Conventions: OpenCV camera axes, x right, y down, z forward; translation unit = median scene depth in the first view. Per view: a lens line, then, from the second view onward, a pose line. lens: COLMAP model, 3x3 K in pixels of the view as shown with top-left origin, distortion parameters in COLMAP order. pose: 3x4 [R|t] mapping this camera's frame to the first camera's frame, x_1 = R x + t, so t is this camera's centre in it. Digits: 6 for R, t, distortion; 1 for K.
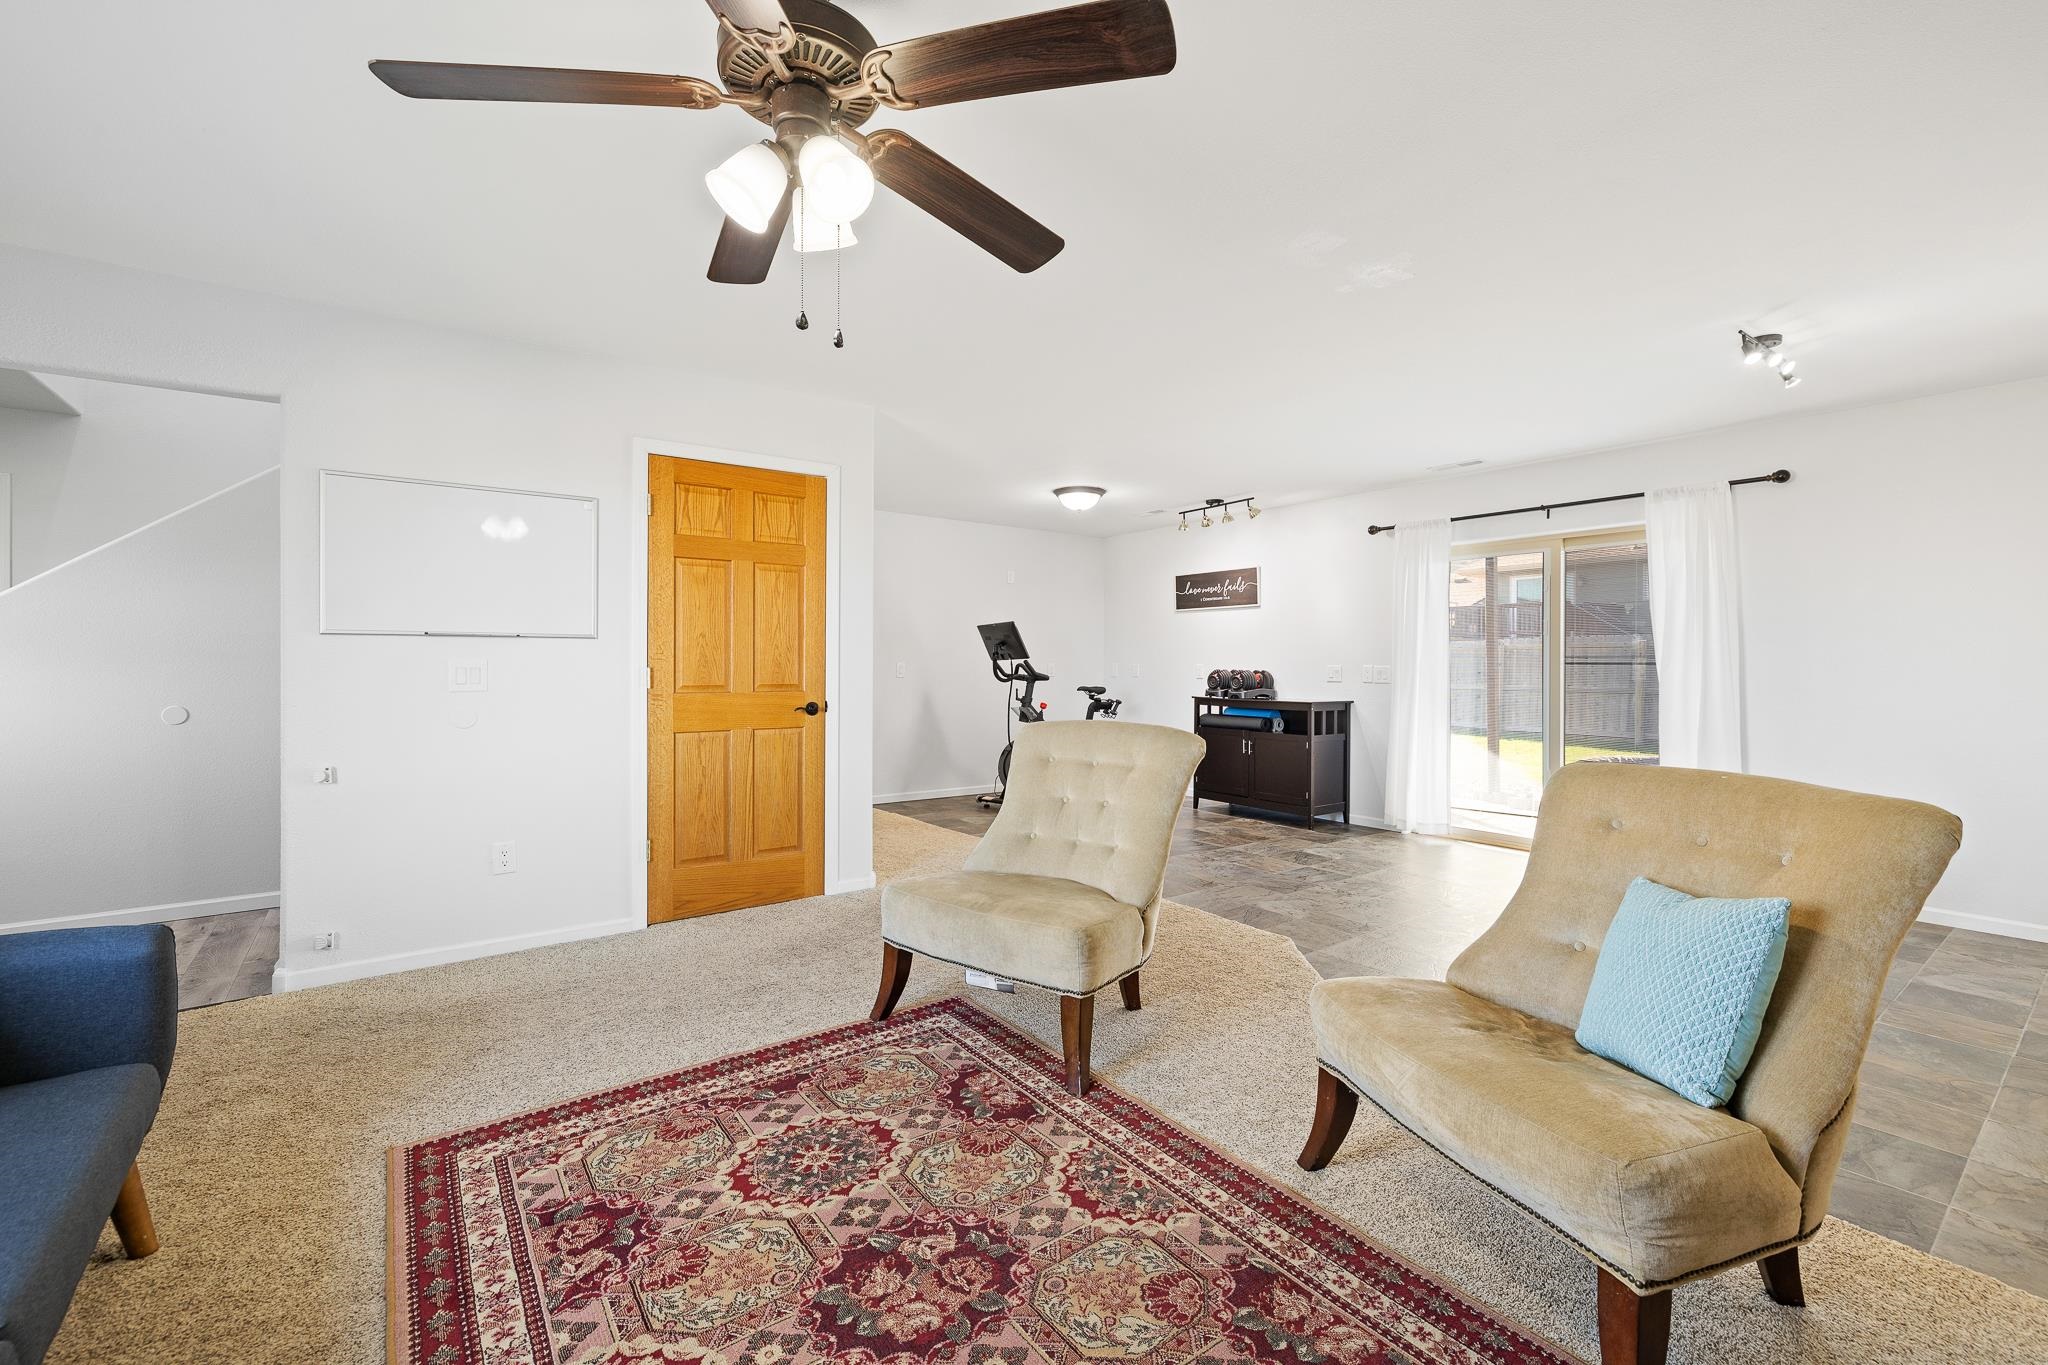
lens RADIAL K [[856.8, 0, 1037.7], [0, 856.8, 663.4], [0, 0, 1]] dist [-0.003246, -0.000021]
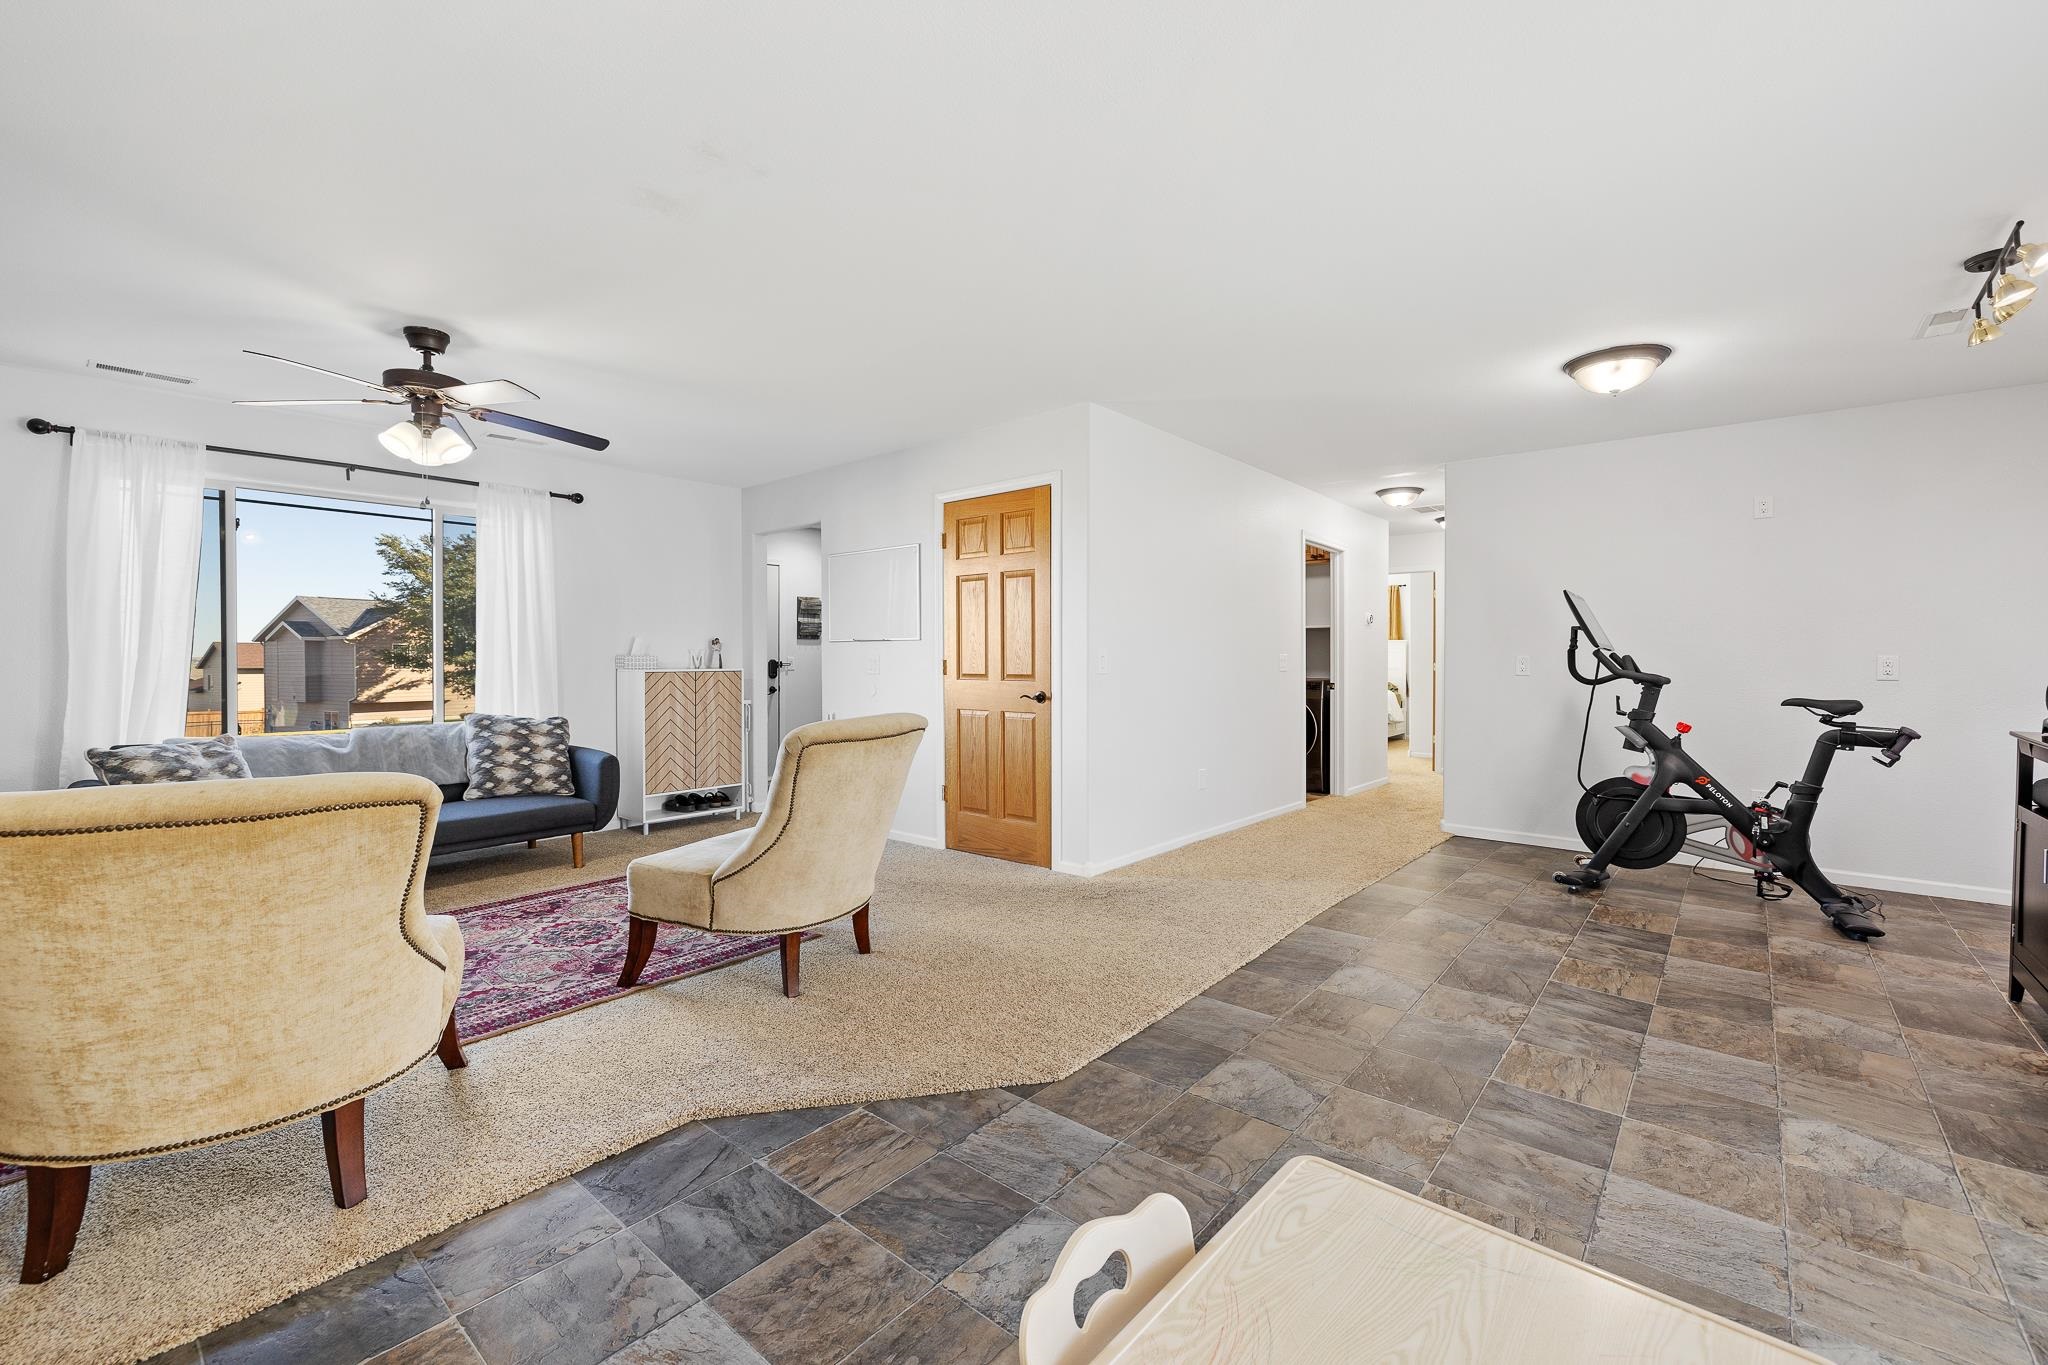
lens RADIAL K [[856.8, 0, 1027.7], [0, 856.8, 668.6], [0, 0, 1]] dist [-0.003246, -0.000021]
pose [[0.221816, 0.009637, -0.975041, 1.571243], [0.000559, 0.999950, 0.010010, 0.009443], [0.975088, -0.002765, 0.221799, 1.424308]]
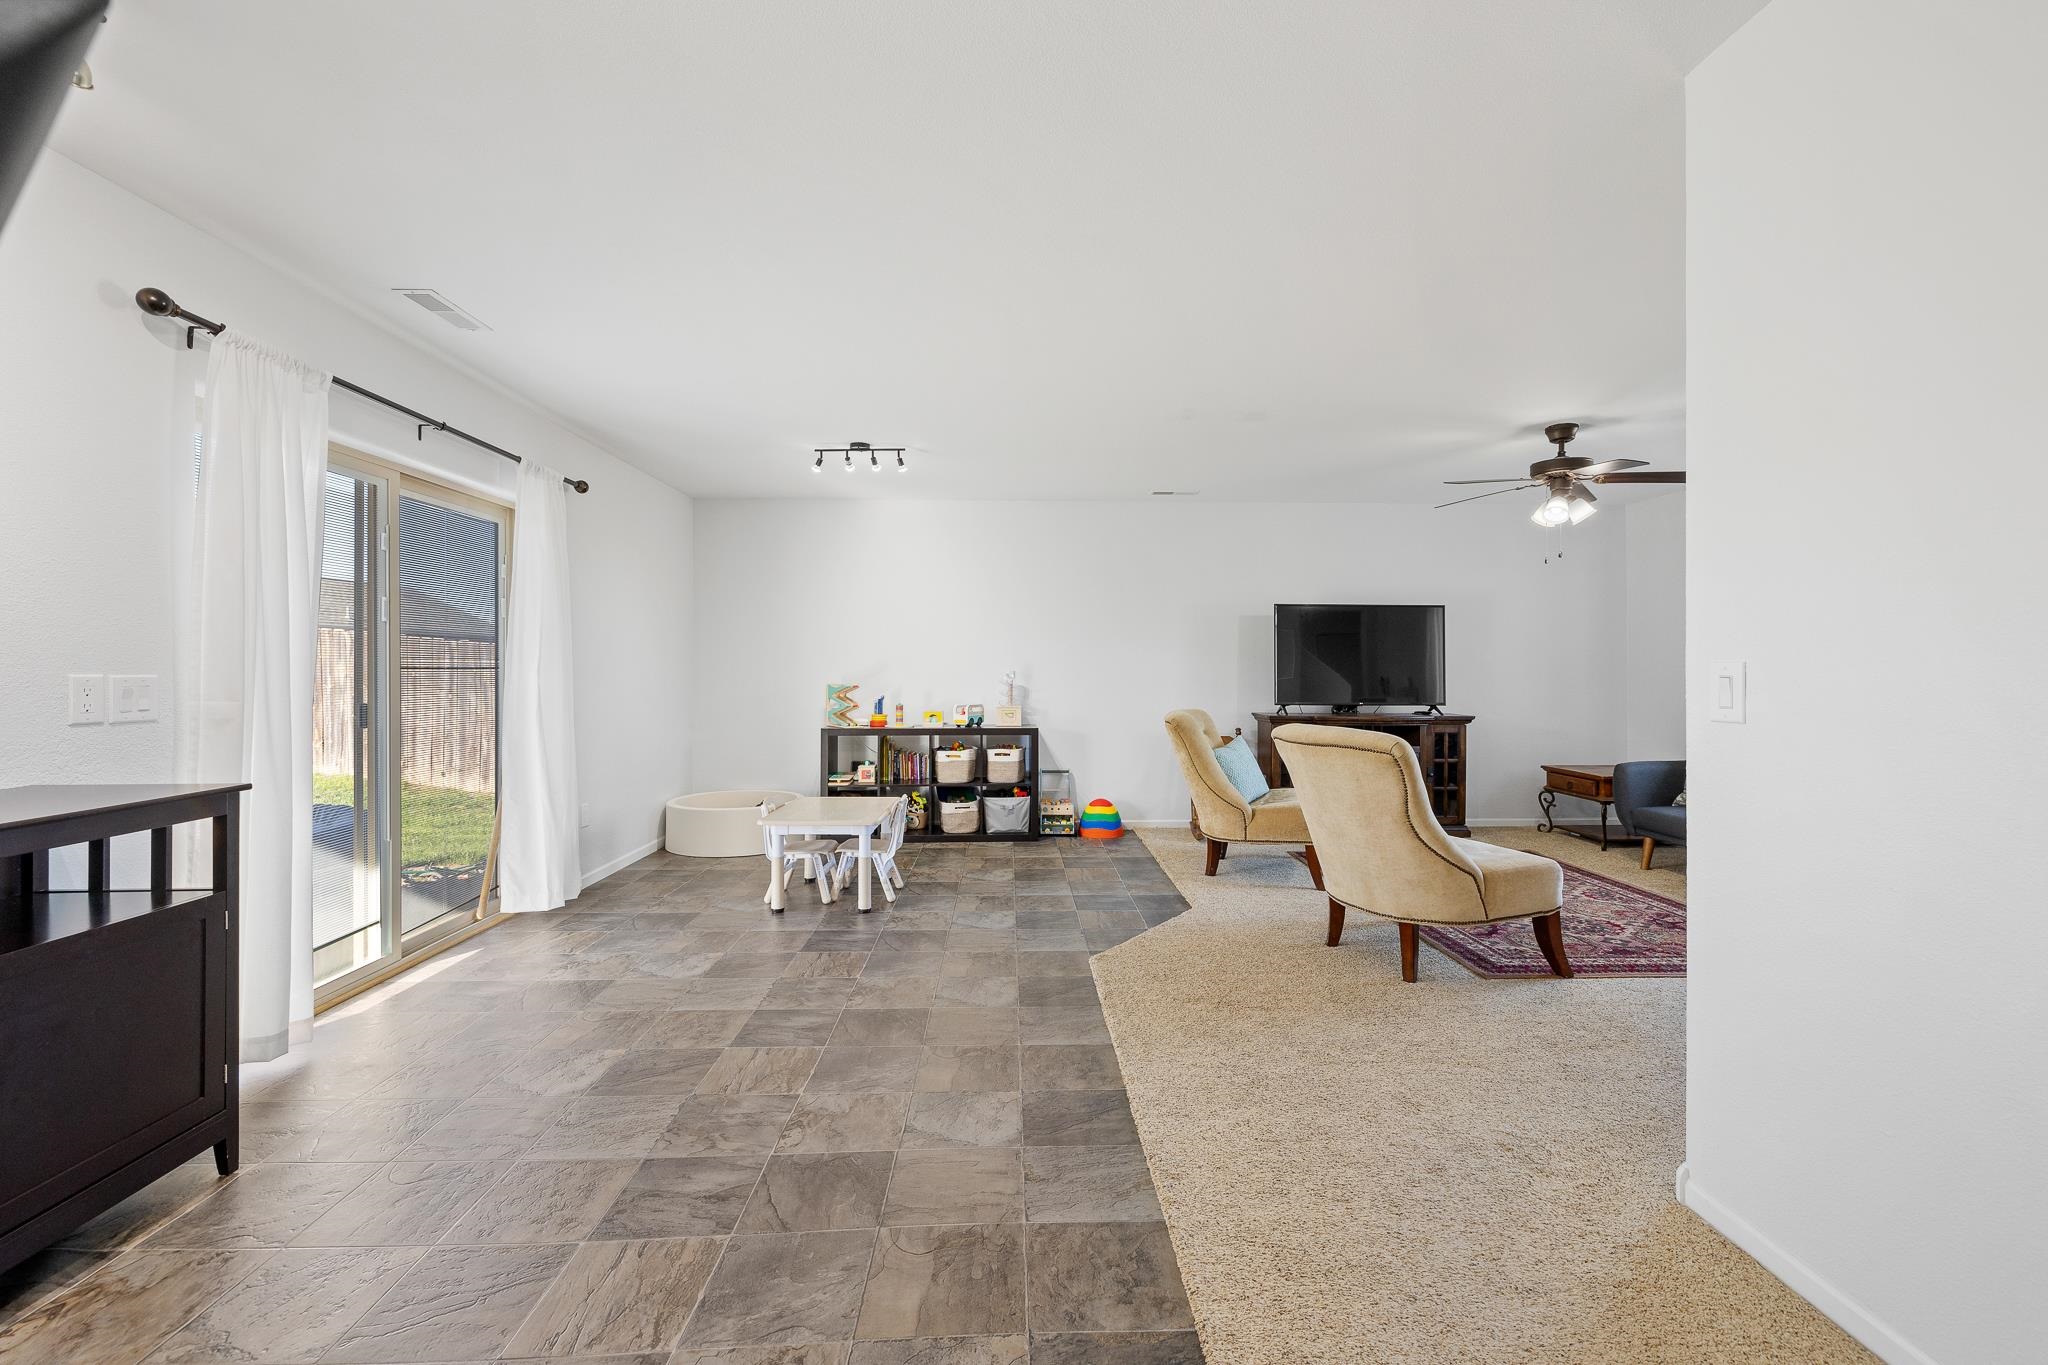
lens RADIAL K [[856.8, 0, 1027.5], [0, 856.8, 673.6], [0, 0, 1]] dist [-0.003246, -0.000021]
pose [[-0.811393, -0.007222, 0.584457, -0.352641], [-0.003459, 0.999965, 0.007554, -0.006860], [-0.584491, 0.004108, -0.811390, 3.104174]]
